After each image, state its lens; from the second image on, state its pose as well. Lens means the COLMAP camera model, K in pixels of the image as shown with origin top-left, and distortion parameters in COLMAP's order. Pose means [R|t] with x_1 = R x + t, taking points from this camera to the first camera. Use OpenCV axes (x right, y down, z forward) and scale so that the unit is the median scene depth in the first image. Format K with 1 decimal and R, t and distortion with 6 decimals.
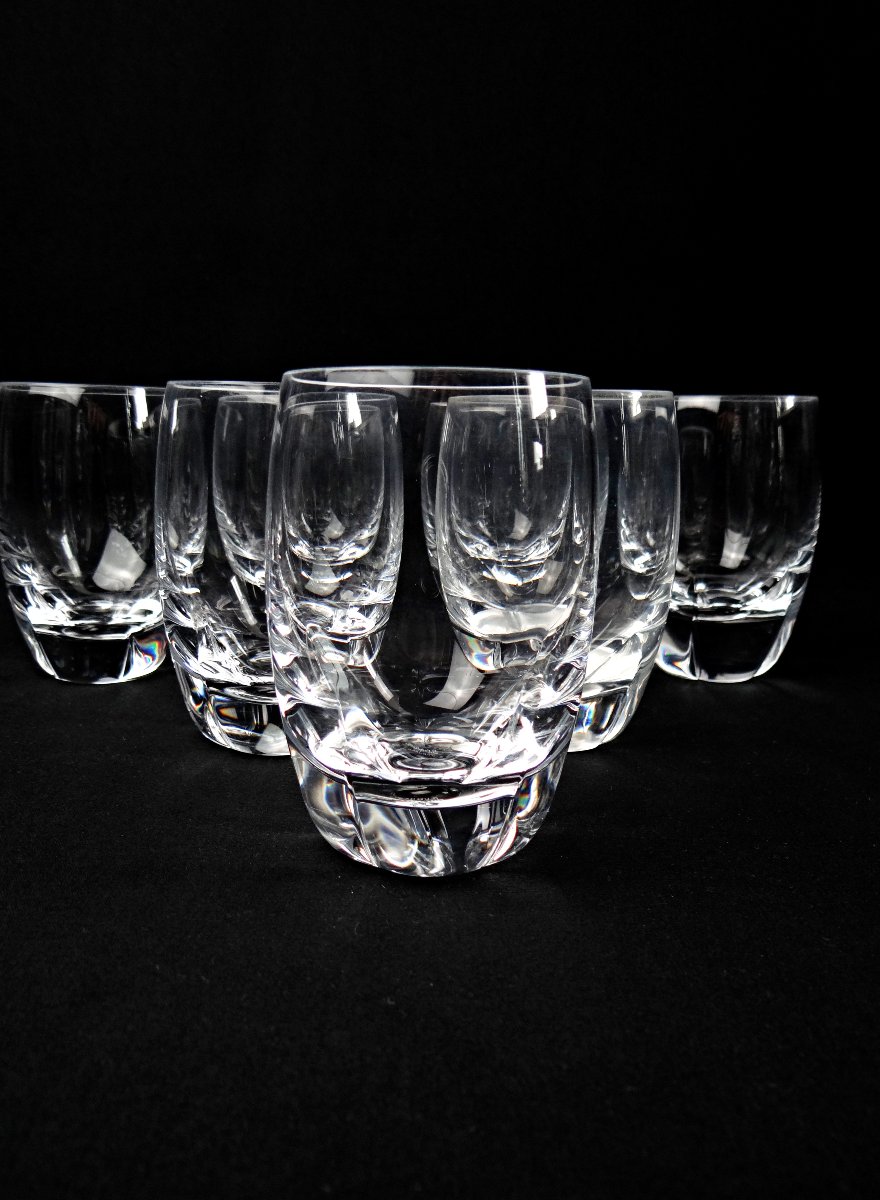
lens RADIAL K [[994.4, 0, 431.4], [0, 994.4, 598.9], [0, 0, 1]] dist [0.000634, -0.004973]
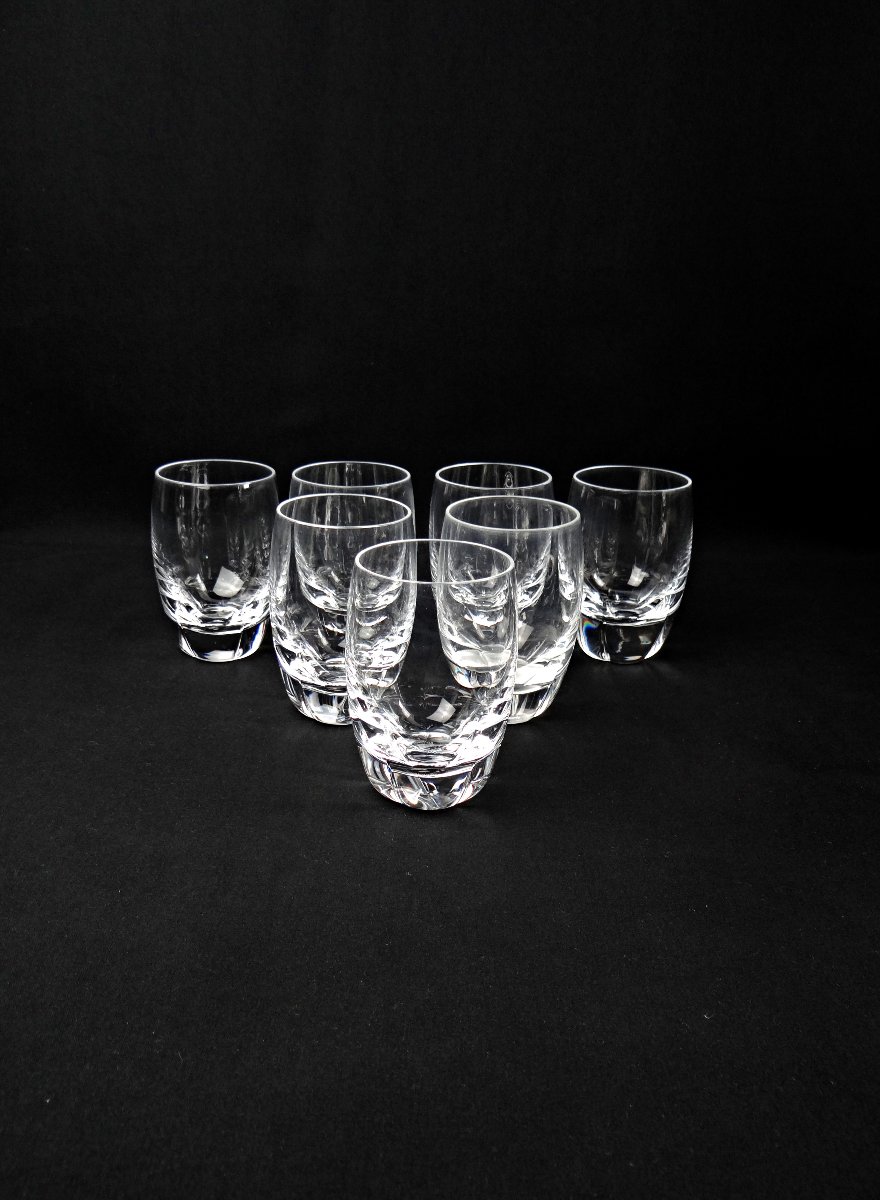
lens RADIAL K [[994.4, 0, 436.9], [0, 994.4, 600.5], [0, 0, 1]] dist [0.000634, -0.004973]
pose [[0.999859, 0.016206, -0.004492, 0.012086], [-0.015272, 0.986852, 0.160901, -0.310278], [0.007040, -0.160810, 0.986960, -0.613806]]
